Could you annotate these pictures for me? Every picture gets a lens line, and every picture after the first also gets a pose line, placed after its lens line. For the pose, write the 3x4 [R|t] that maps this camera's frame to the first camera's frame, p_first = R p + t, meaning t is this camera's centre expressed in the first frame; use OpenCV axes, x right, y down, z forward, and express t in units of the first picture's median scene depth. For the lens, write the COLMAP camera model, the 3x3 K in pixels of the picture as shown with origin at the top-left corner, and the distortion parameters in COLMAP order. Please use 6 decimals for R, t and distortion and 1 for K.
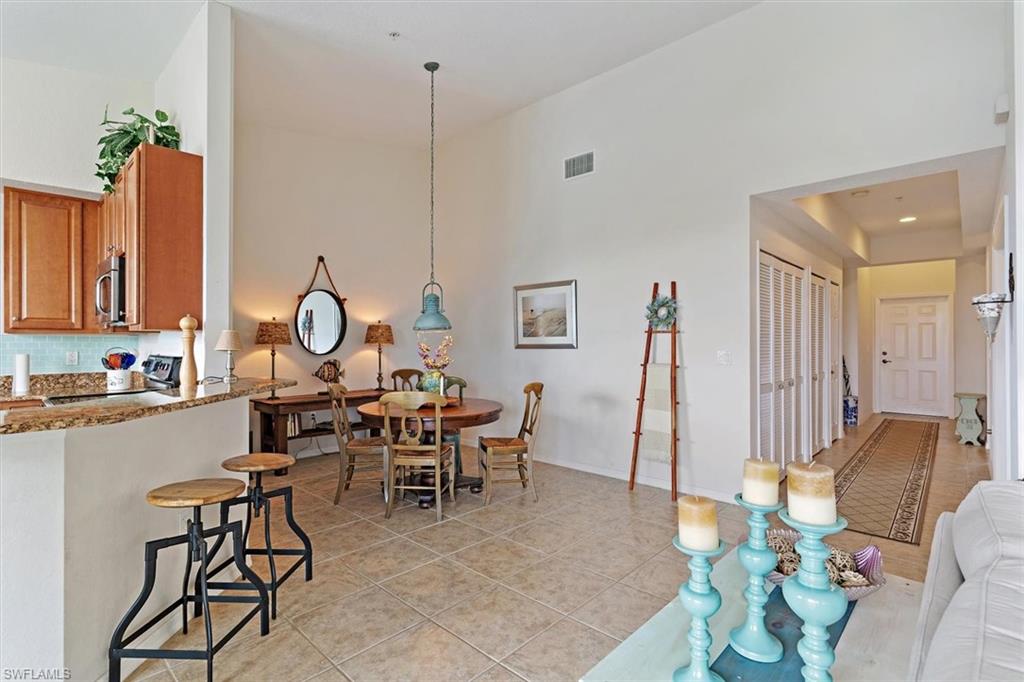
lens RADIAL K [[489.0, 0, 512.7], [0, 489.0, 338.3], [0, 0, 1]] dist [0.001289, 0.000641]
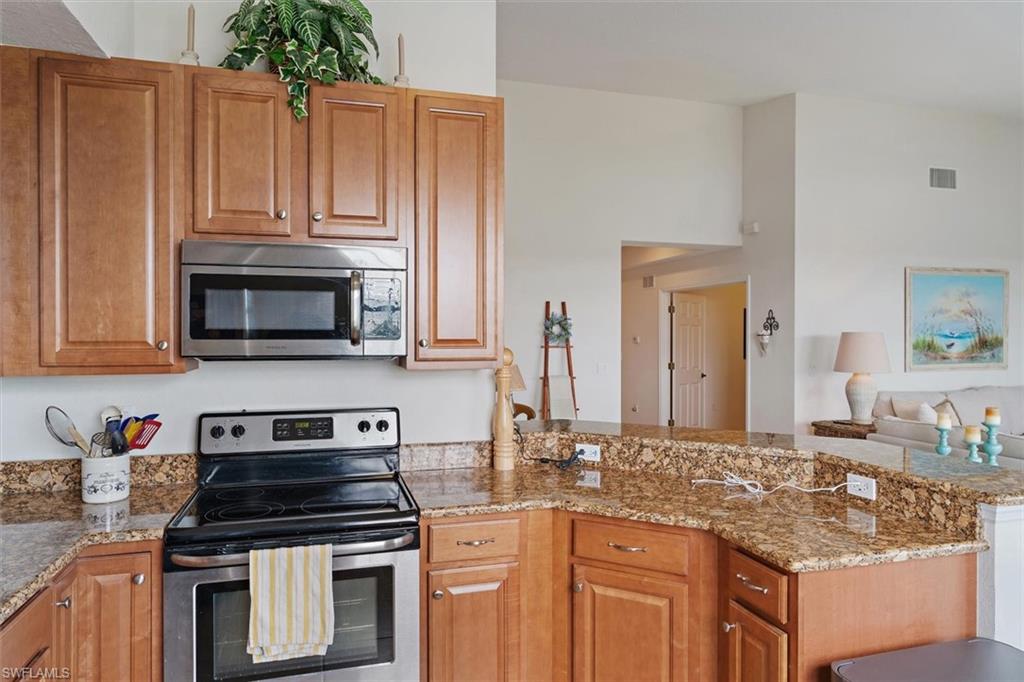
lens RADIAL K [[663.7, 0, 508.9], [0, 663.7, 338.5], [0, 0, 1]] dist [-0.004531, 0.005669]
pose [[0.502989, -0.005200, 0.864277, -1.126985], [-0.008845, 0.999899, 0.011164, -0.051447], [-0.864248, -0.013259, 0.502892, 0.371634]]
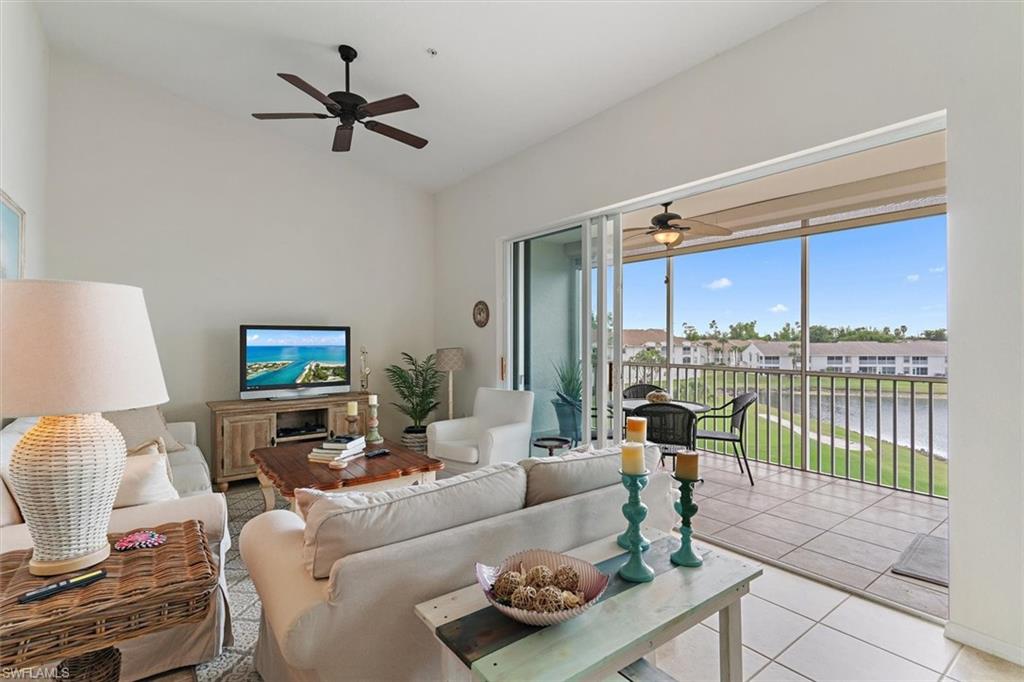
lens RADIAL K [[489.0, 0, 510.5], [0, 489.0, 338.3], [0, 0, 1]] dist [0.001289, 0.000641]
pose [[-0.986581, -0.000699, 0.163272, 0.175015], [-0.002473, 0.999940, -0.010659, -0.014251], [-0.163255, -0.010920, -0.986523, 0.743364]]
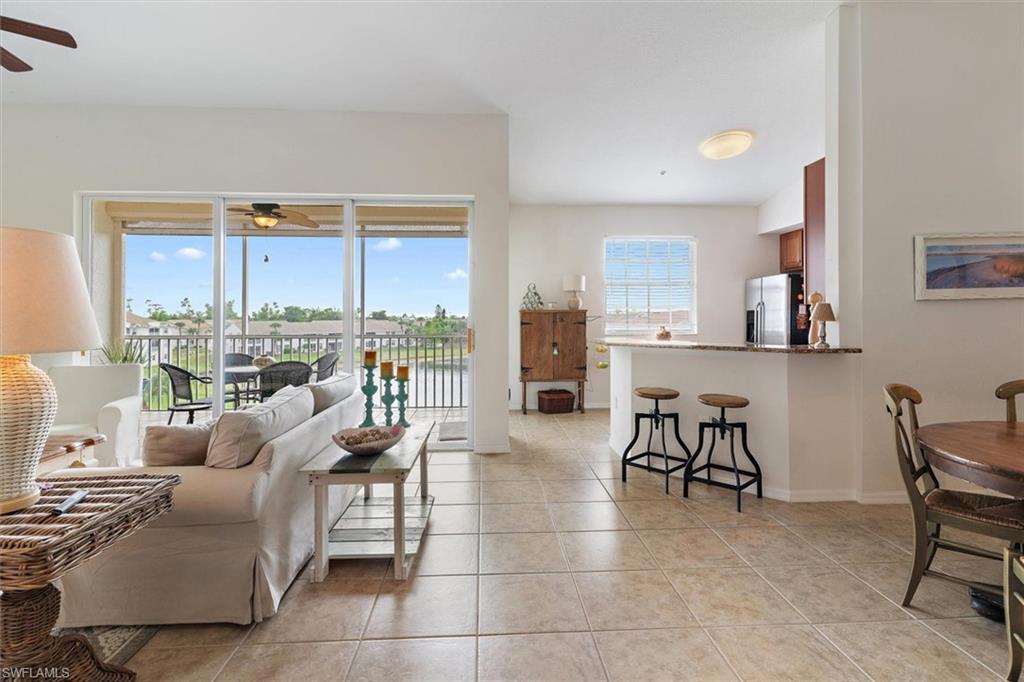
lens RADIAL K [[489.0, 0, 515.5], [0, 489.0, 308.9], [0, 0, 1]] dist [0.001289, 0.000641]
pose [[-0.678684, -0.012203, -0.734329, 0.555723], [0.009658, 0.999627, -0.025537, 0.014304], [0.734367, -0.024424, -0.678313, 0.960901]]
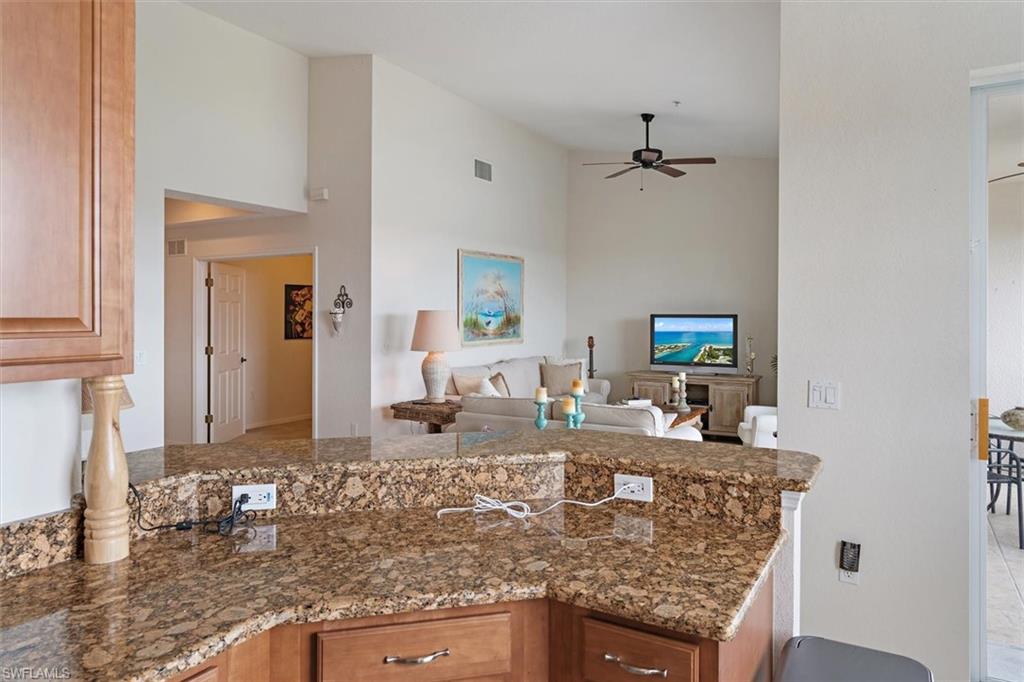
lens RADIAL K [[663.7, 0, 516.0], [0, 663.7, 316.9], [0, 0, 1]] dist [-0.004531, 0.005669]
pose [[-0.226681, -0.004590, 0.973958, -0.934940], [-0.012353, 0.999922, 0.001838, -0.046721], [-0.973891, -0.011615, -0.226720, 0.598865]]
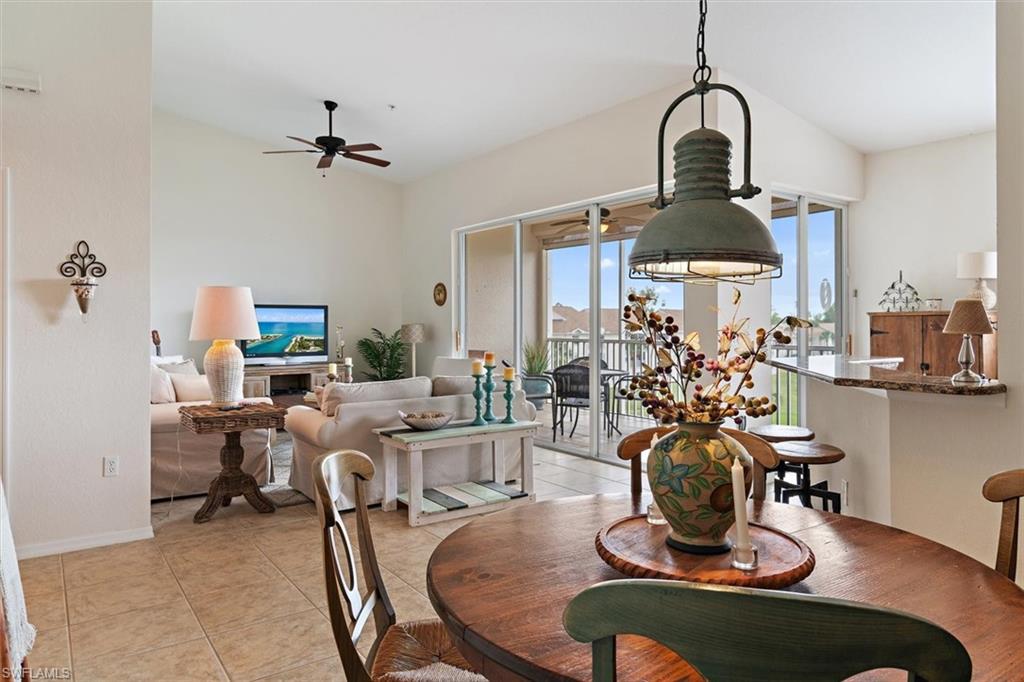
lens RADIAL K [[663.7, 0, 508.6], [0, 663.7, 317.2], [0, 0, 1]] dist [-0.004531, 0.005669]
pose [[-0.981931, 0.002783, 0.189218, -0.137724], [-0.000650, 0.999836, -0.018078, 0.015176], [-0.189238, -0.017875, -0.981769, 1.457698]]
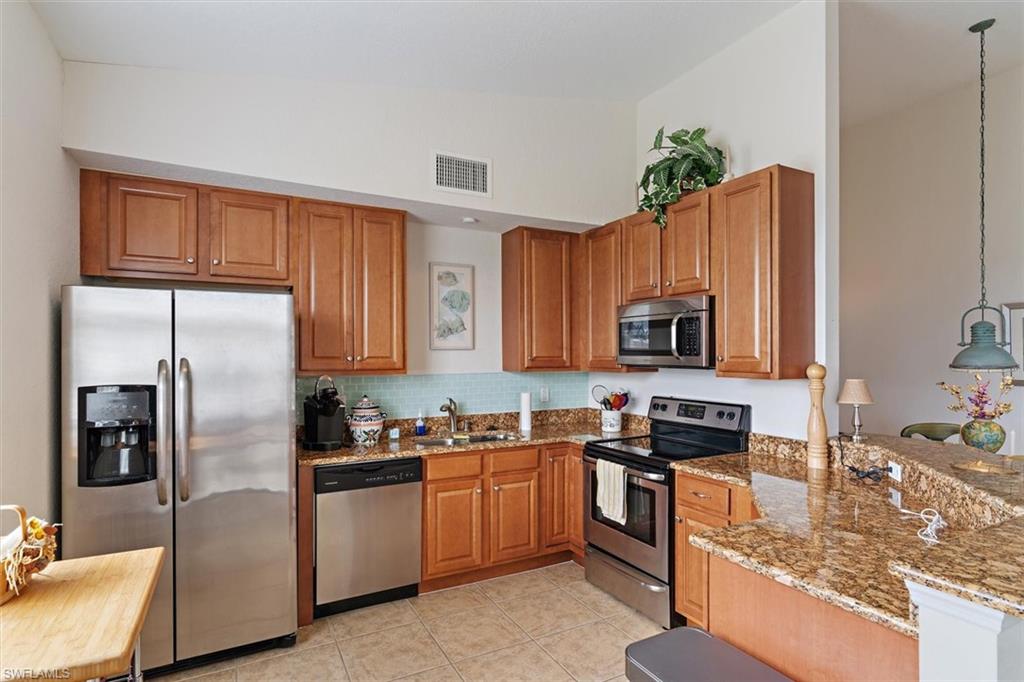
lens RADIAL K [[525.5, 0, 514.0], [0, 525.5, 361.0], [0, 0, 1]] dist [0.001203, -0.001075]
pose [[0.949078, 0.004533, -0.315008, -0.652310], [0.002675, 0.999744, 0.022448, -0.053435], [0.315029, -0.022148, 0.948824, -0.027605]]
